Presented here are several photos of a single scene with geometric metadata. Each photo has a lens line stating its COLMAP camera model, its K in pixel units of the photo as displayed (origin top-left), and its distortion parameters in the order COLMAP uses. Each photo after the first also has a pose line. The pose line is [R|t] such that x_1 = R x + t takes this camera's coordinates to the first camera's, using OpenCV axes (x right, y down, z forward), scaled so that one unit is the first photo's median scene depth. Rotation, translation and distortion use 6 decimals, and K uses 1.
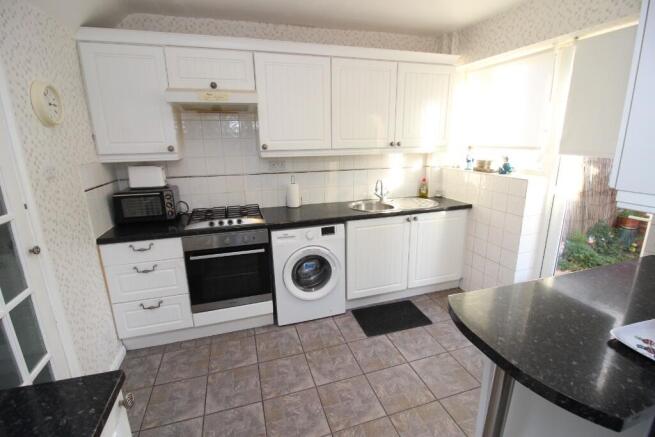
lens RADIAL K [[303.7, 0, 331.0], [0, 303.7, 218.8], [0, 0, 1]] dist [0.013870, -0.022939]
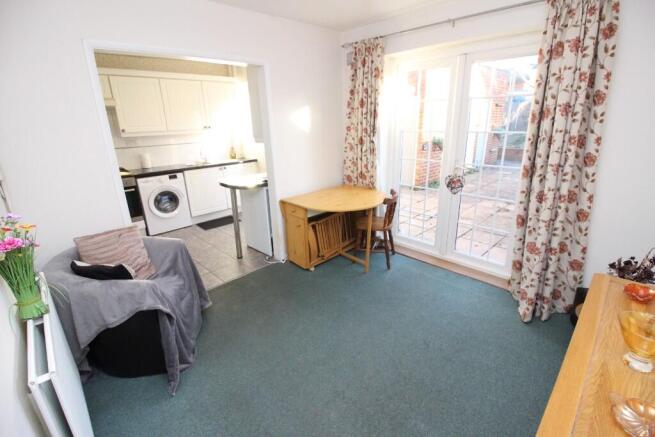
lens RADIAL K [[303.7, 0, 331.0], [0, 303.7, 218.8], [0, 0, 1]] dist [0.013870, -0.022939]
pose [[0.894427, -0.145406, 0.422915, 0.028140], [0.123324, 0.989194, 0.079283, 0.252715], [-0.429873, -0.018758, 0.902694, -1.012333]]
